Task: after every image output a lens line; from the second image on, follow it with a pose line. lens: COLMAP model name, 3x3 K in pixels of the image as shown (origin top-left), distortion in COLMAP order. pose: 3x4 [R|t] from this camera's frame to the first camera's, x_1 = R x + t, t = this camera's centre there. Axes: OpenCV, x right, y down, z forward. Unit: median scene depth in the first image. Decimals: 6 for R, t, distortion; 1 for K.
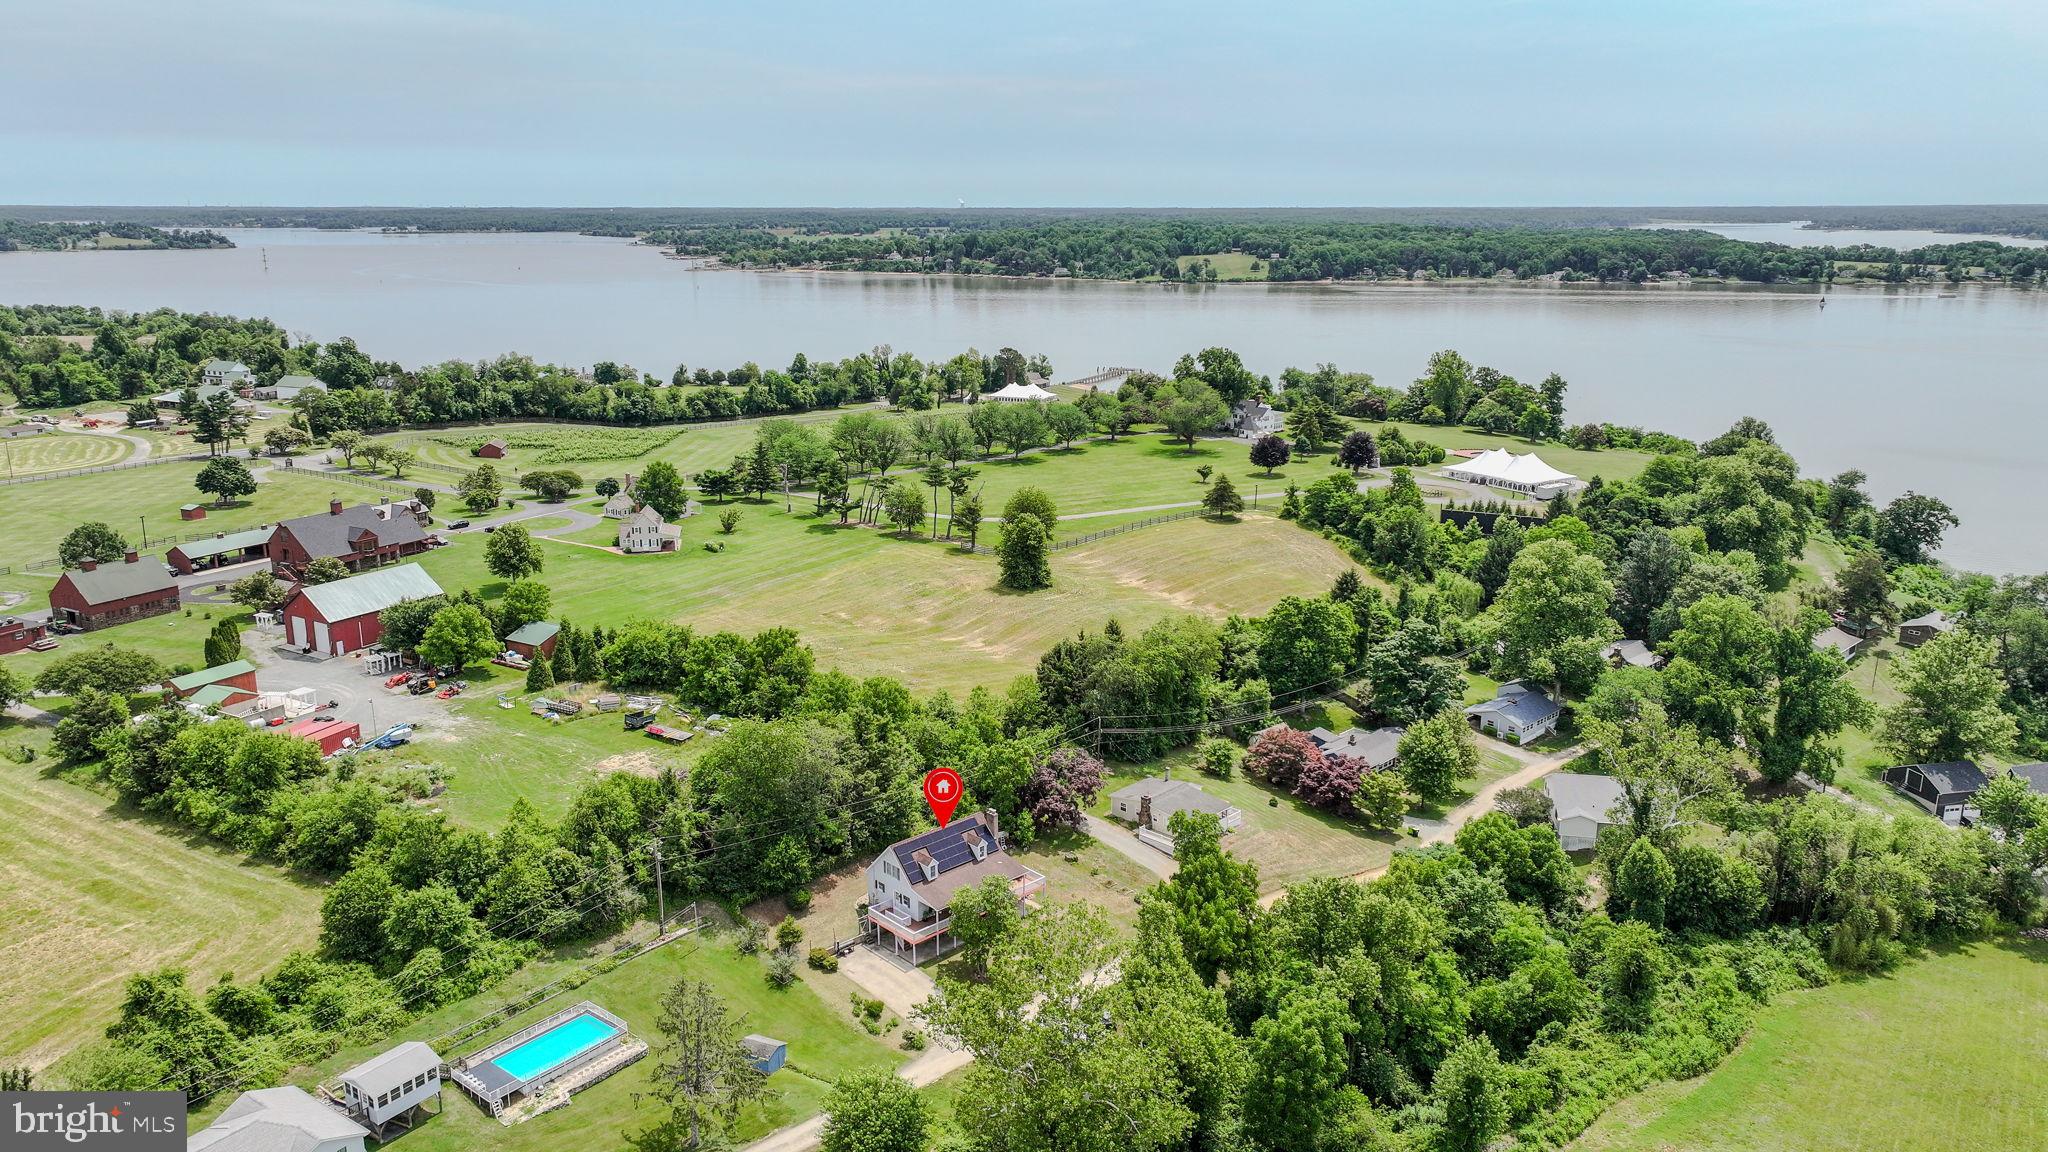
lens RADIAL K [[1430.4, 0, 1024.0], [0, 1430.4, 576.0], [0, 0, 1]] dist [0.006185, 0.005919]
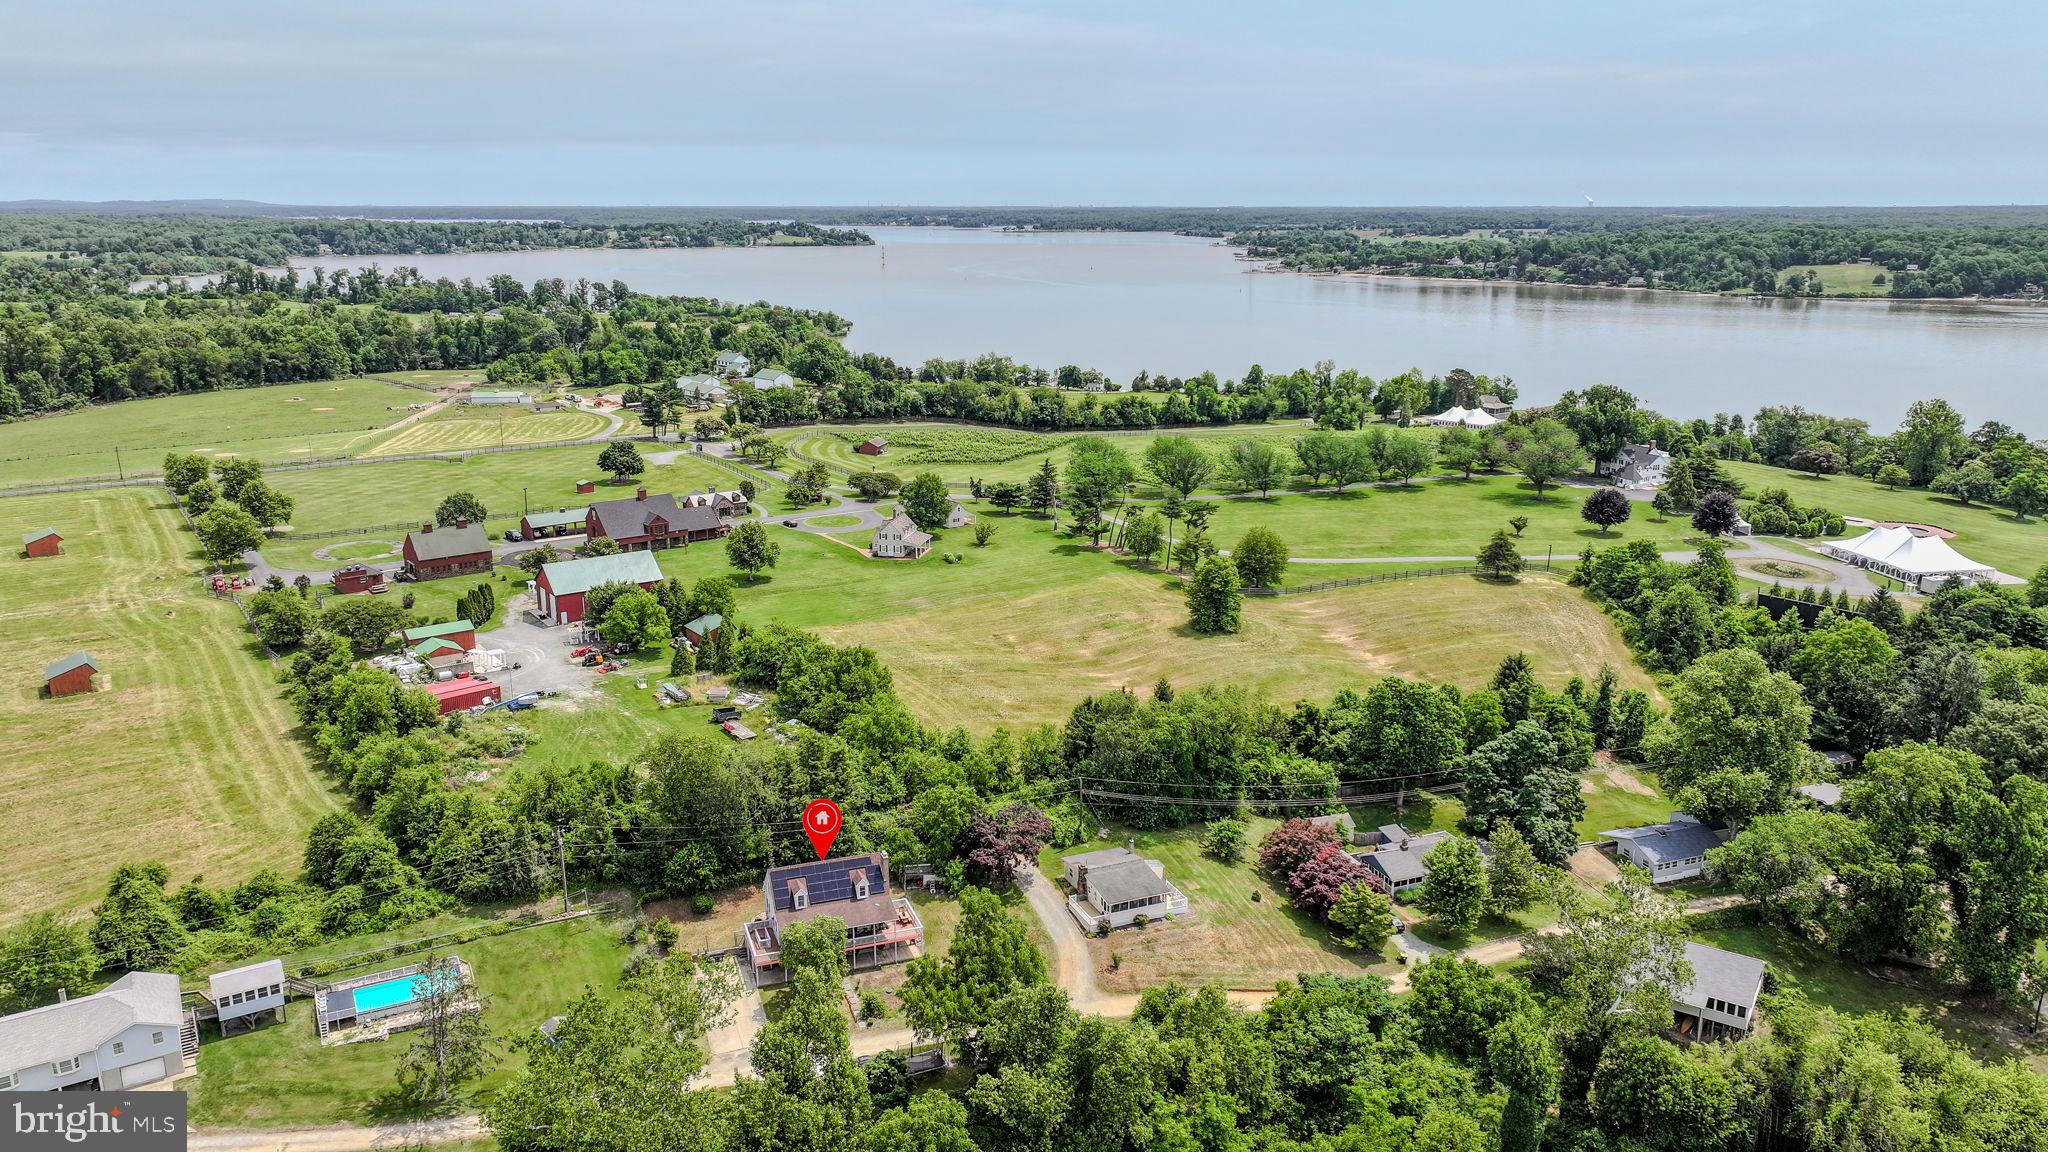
lens RADIAL K [[1430.4, 0, 1024.0], [0, 1430.4, 576.0], [0, 0, 1]] dist [0.006185, 0.005919]
pose [[0.917907, 0.099401, -0.384142, 0.157870], [-0.099142, 0.994861, 0.020532, -0.022700], [0.384209, 0.019238, 0.923046, 0.032664]]
